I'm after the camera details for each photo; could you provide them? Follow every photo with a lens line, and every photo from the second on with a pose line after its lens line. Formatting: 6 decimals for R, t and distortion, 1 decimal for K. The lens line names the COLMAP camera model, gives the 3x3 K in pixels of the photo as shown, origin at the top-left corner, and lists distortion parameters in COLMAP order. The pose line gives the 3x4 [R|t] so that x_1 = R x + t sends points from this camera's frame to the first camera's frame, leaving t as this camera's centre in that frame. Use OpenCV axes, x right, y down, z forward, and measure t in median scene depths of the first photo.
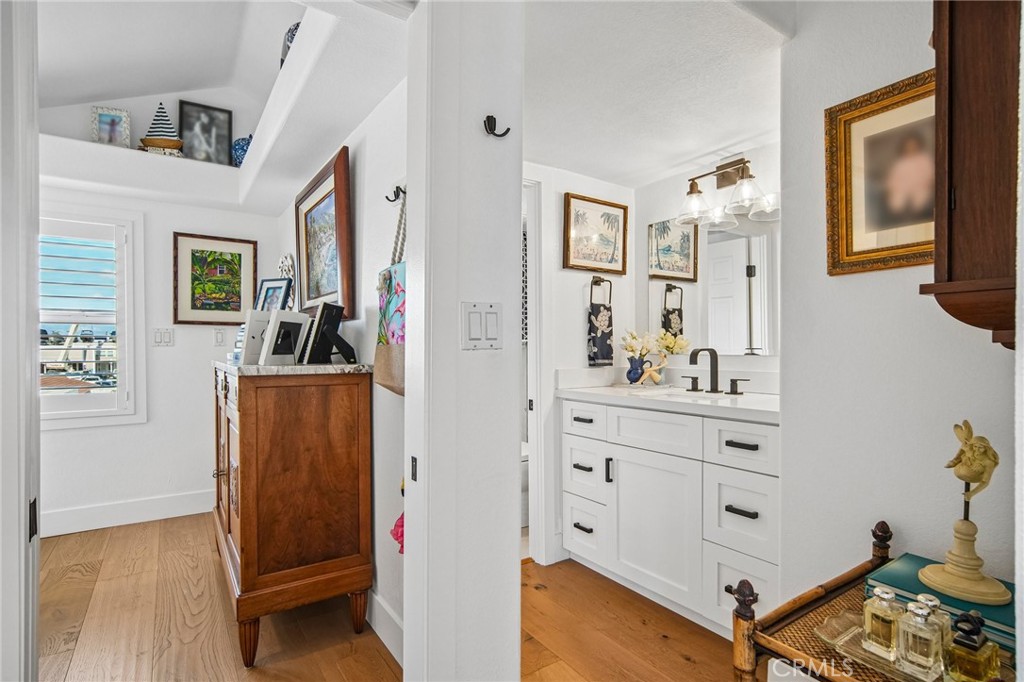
lens RADIAL K [[507.6, 0, 513.3], [0, 507.6, 343.9], [0, 0, 1]] dist [0.000321, 0.000413]
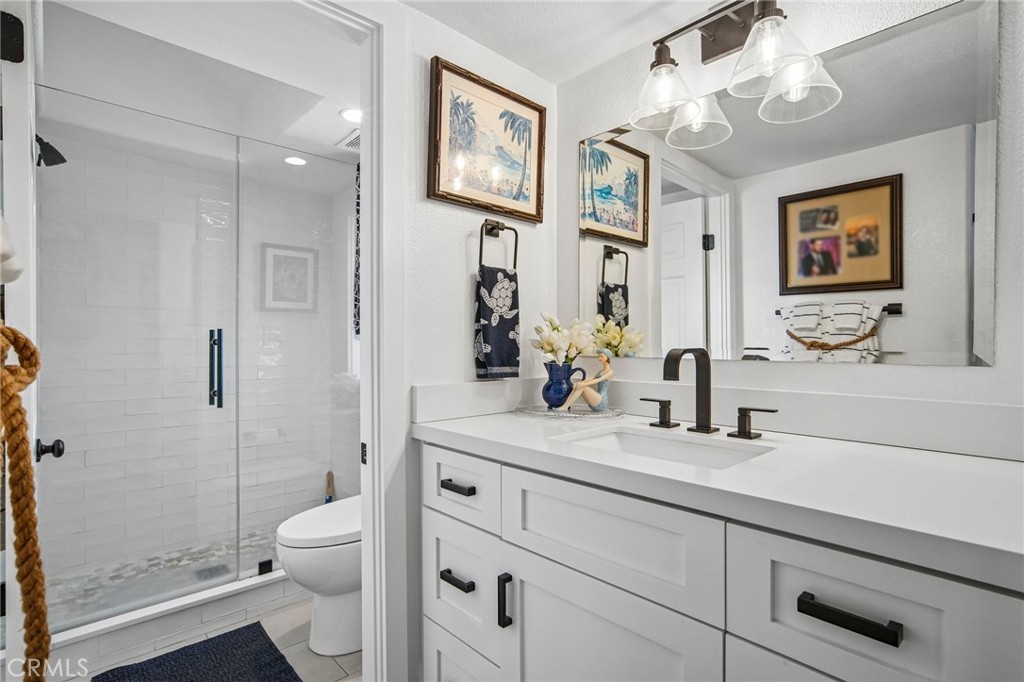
lens RADIAL K [[507.6, 0, 513.3], [0, 507.6, 343.9], [0, 0, 1]] dist [0.000321, 0.000413]
pose [[0.987822, 0.003171, 0.155555, 0.102326], [-0.004391, 0.999962, 0.007496, 0.001445], [-0.155525, -0.008088, 0.987799, 0.443322]]
